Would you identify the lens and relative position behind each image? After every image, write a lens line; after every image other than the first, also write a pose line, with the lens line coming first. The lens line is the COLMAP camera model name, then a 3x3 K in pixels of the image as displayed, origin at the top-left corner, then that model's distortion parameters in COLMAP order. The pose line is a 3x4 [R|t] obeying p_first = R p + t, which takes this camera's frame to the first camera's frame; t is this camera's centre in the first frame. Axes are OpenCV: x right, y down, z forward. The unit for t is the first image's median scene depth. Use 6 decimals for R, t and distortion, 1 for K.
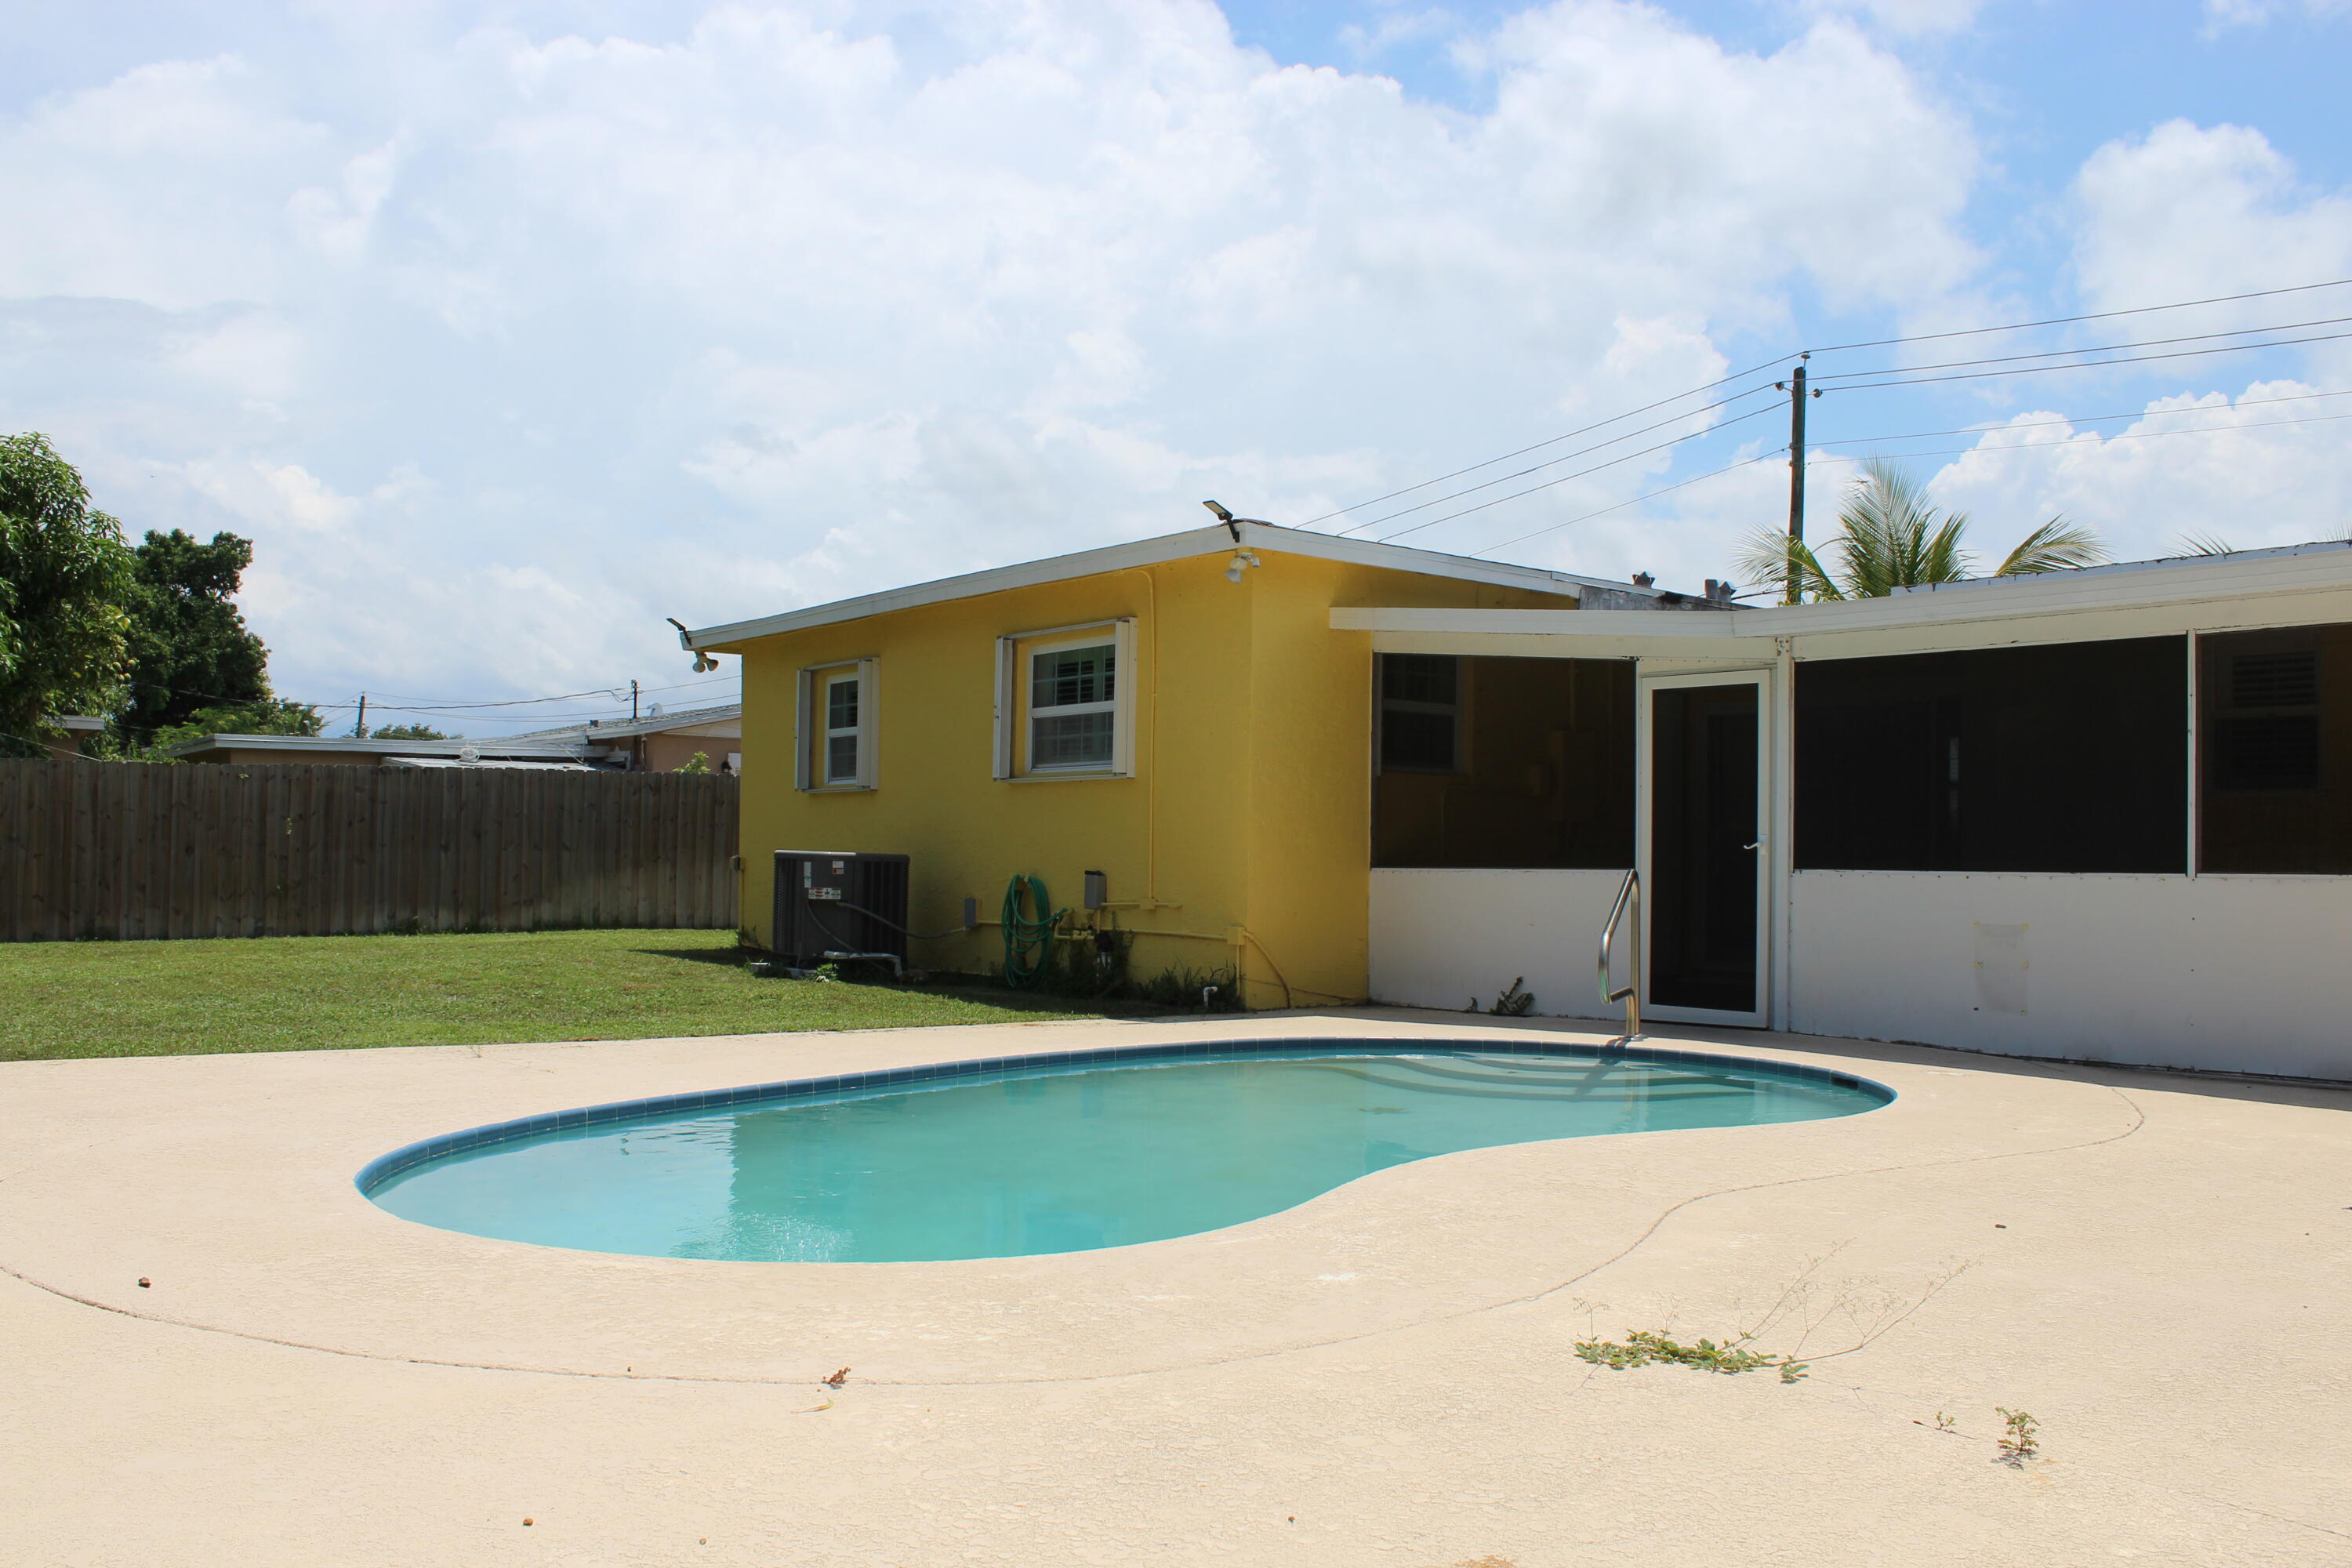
lens RADIAL K [[1973.6, 0, 1148.7], [0, 1973.6, 825.3], [0, 0, 1]] dist [-0.163454, 0.138176]
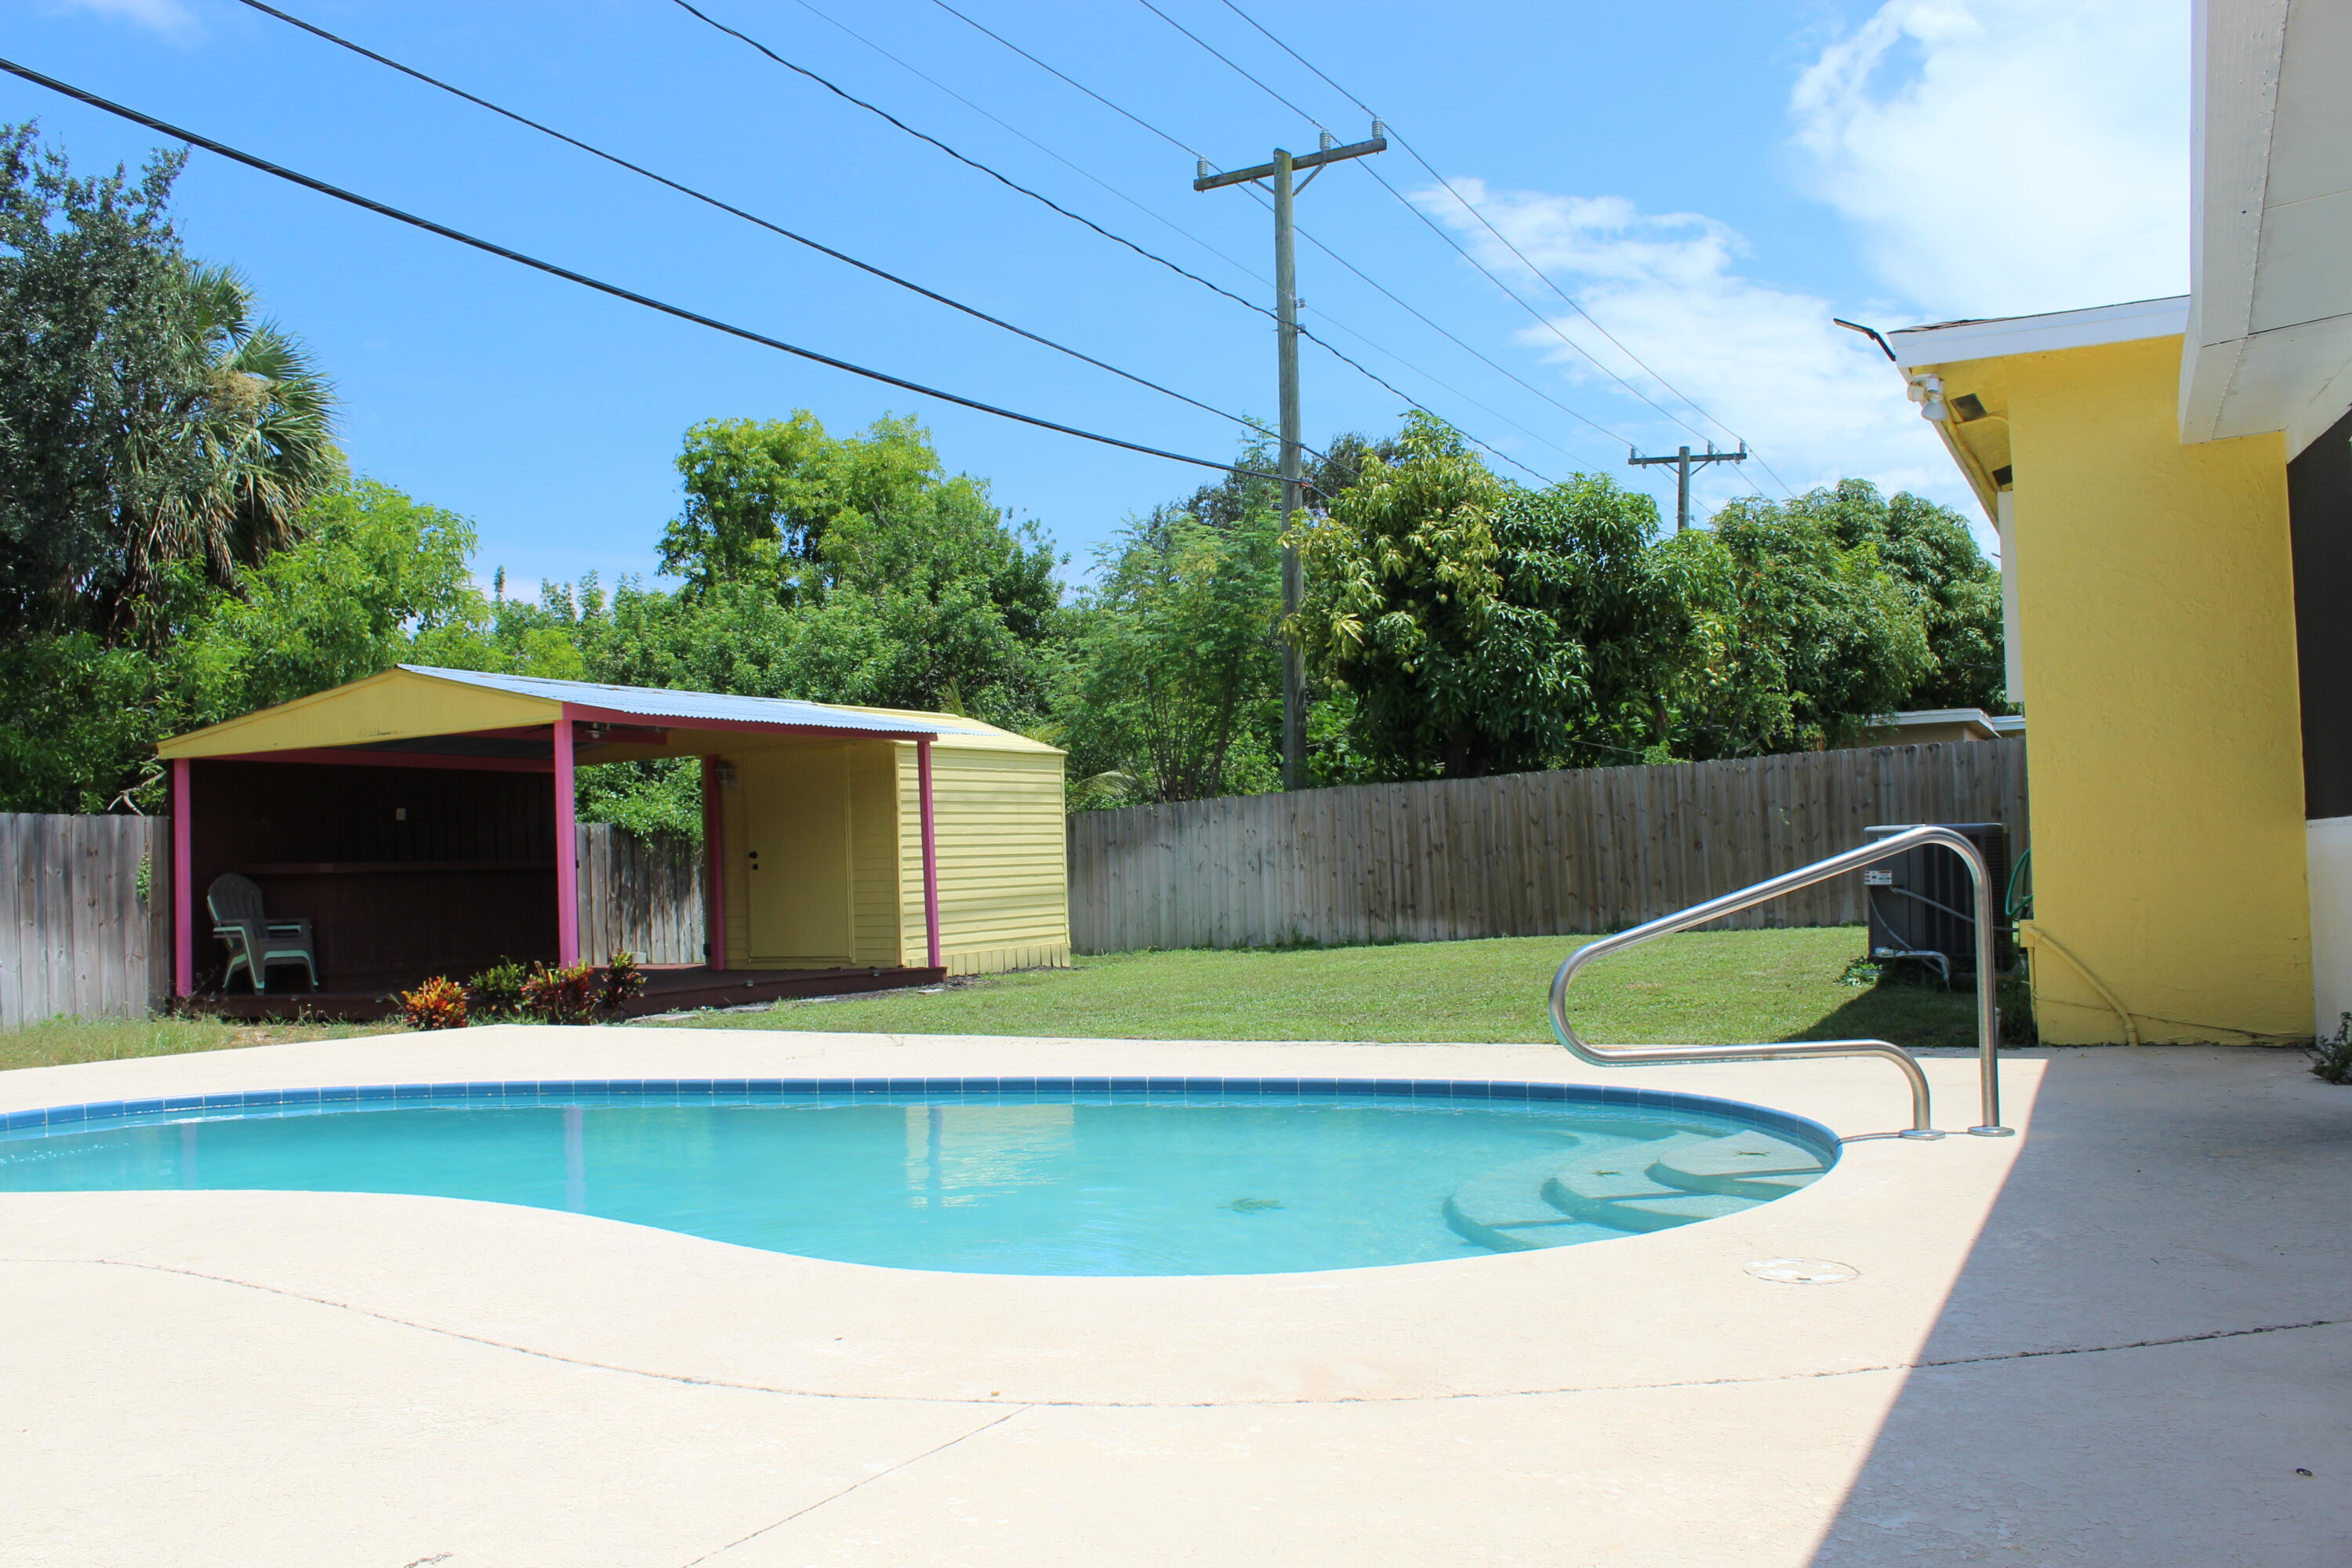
lens RADIAL K [[1973.6, 0, 1140.6], [0, 1973.6, 788.8], [0, 0, 1]] dist [-0.163454, 0.138176]
pose [[0.394776, -0.062192, -0.916670, 0.352579], [0.053945, 0.997554, -0.044448, 0.013148], [0.917192, -0.031903, 0.397166, 0.308133]]
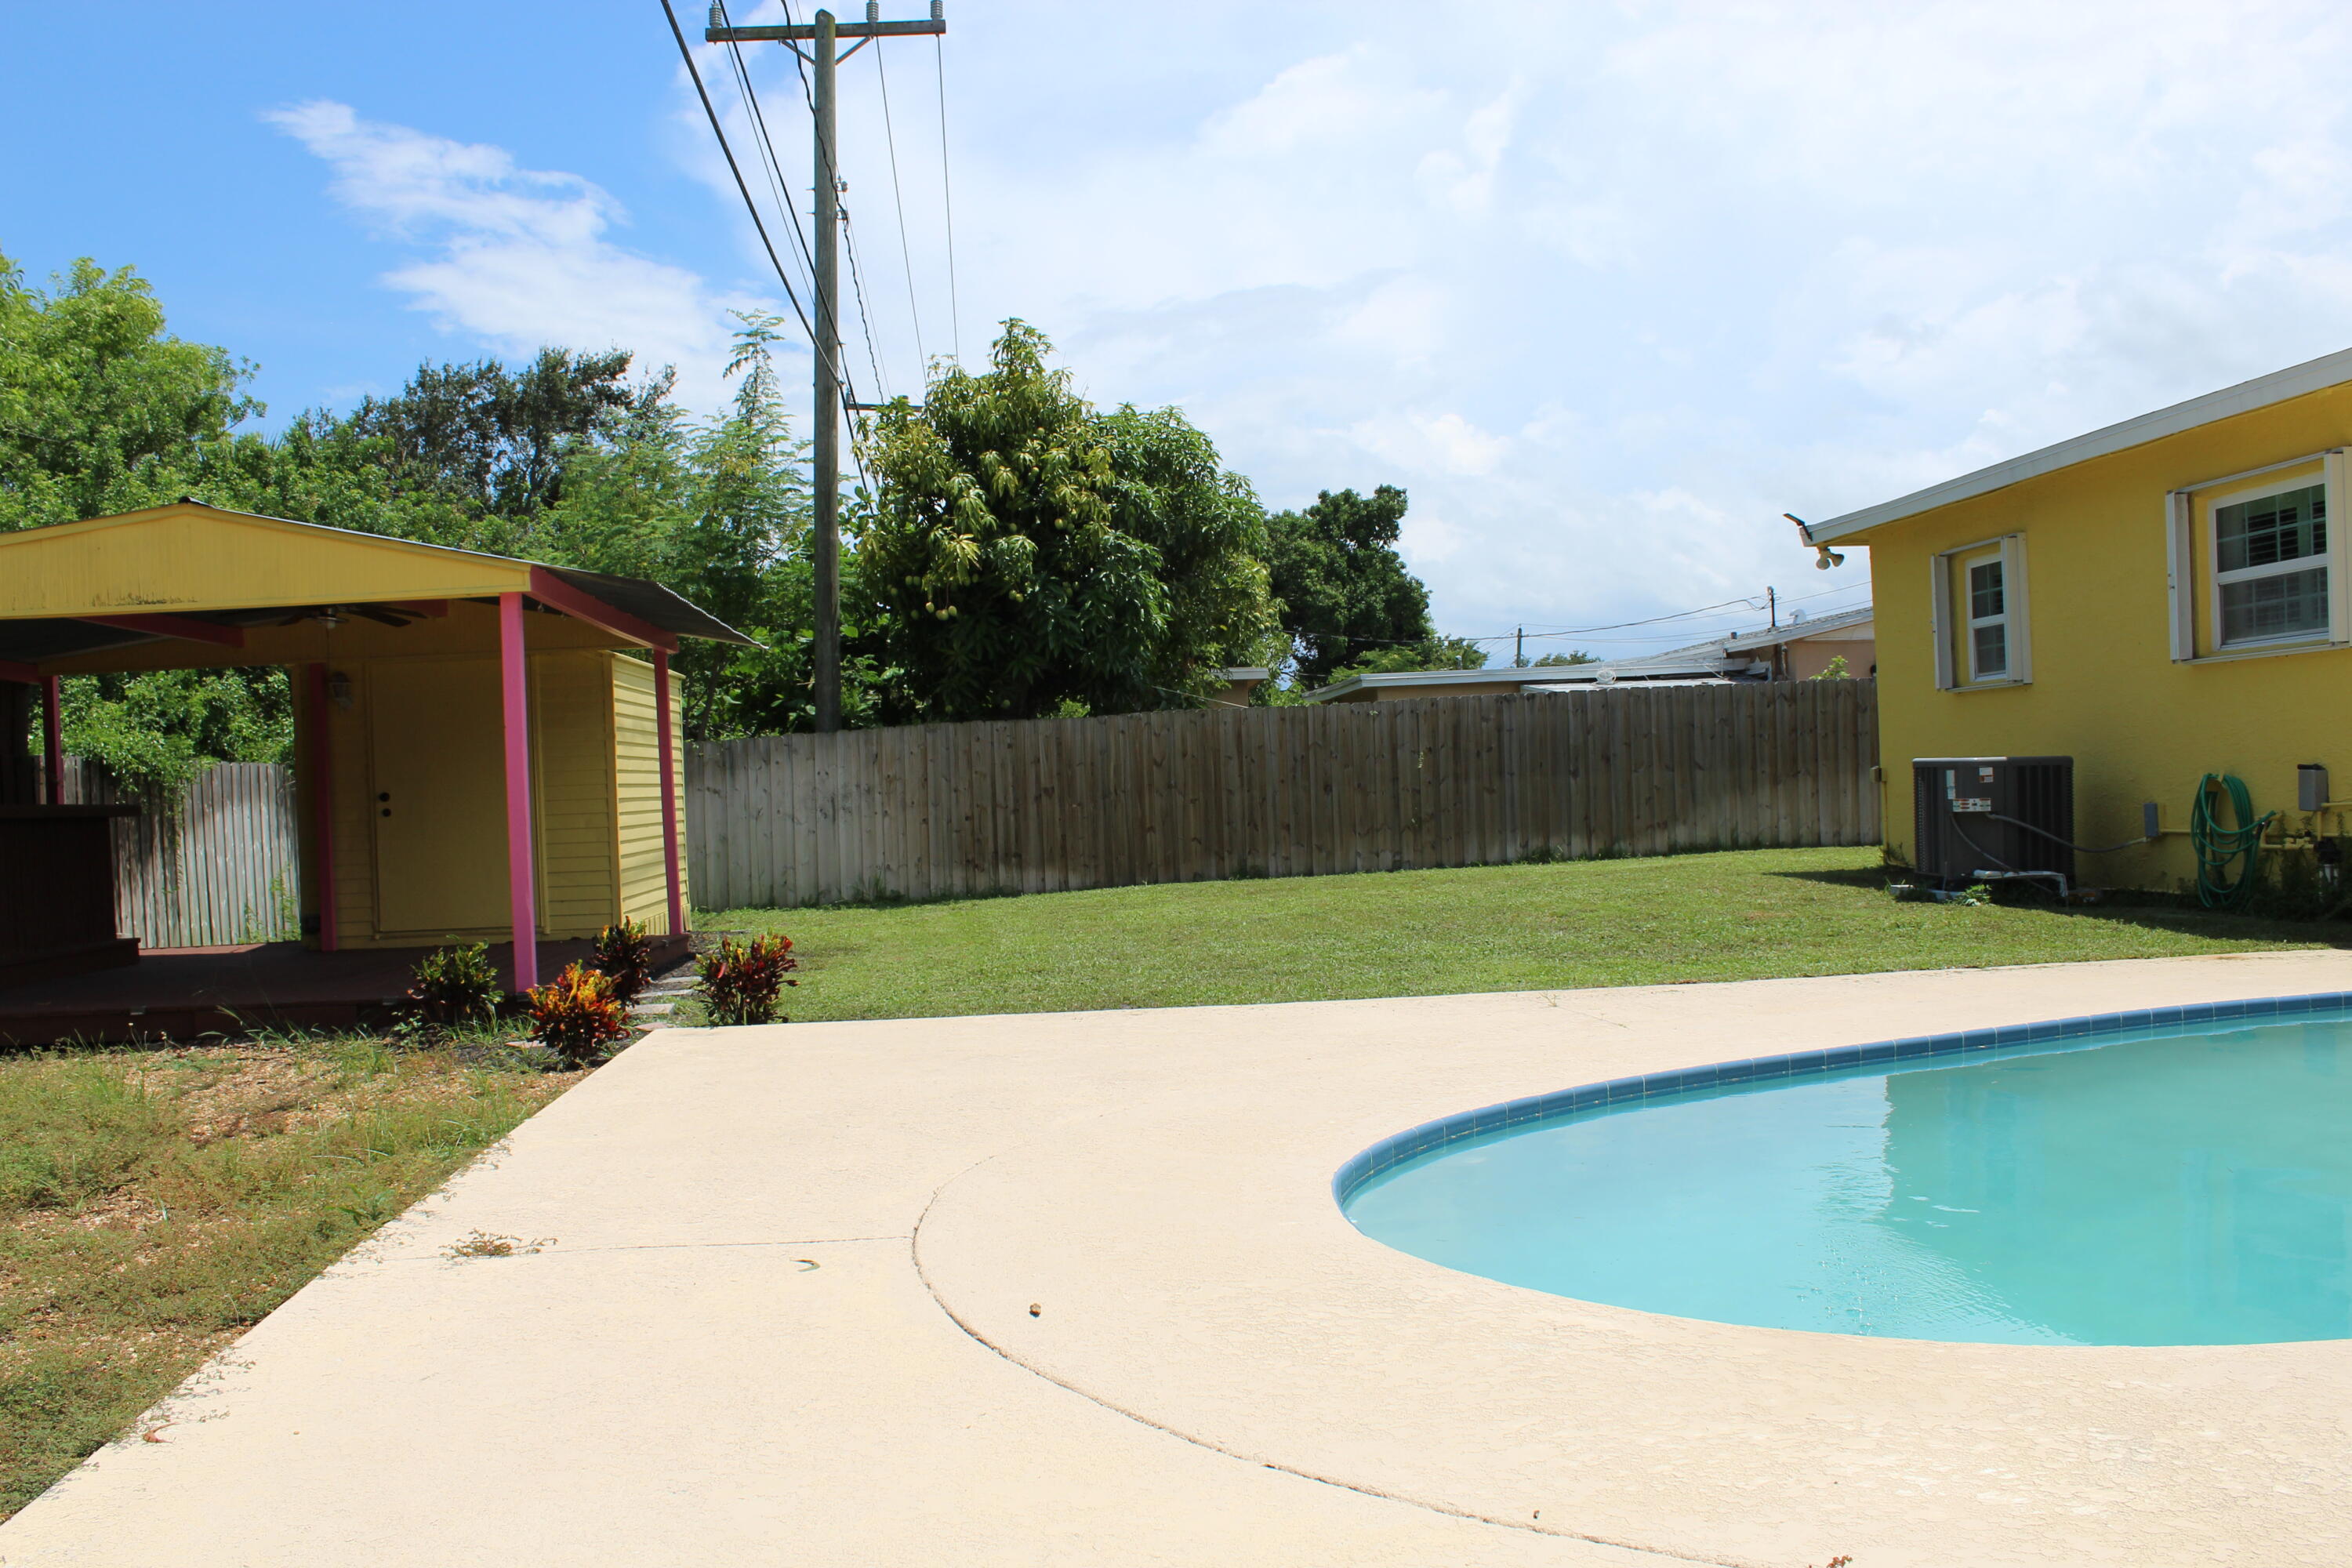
lens RADIAL K [[1973.6, 0, 1126.8], [0, 1973.6, 797.7], [0, 0, 1]] dist [-0.163454, 0.138176]
pose [[0.828003, -0.041881, -0.559158, 0.002449], [0.057824, 0.998268, 0.010855, 0.000142], [0.557734, -0.041320, 0.828990, 0.058211]]
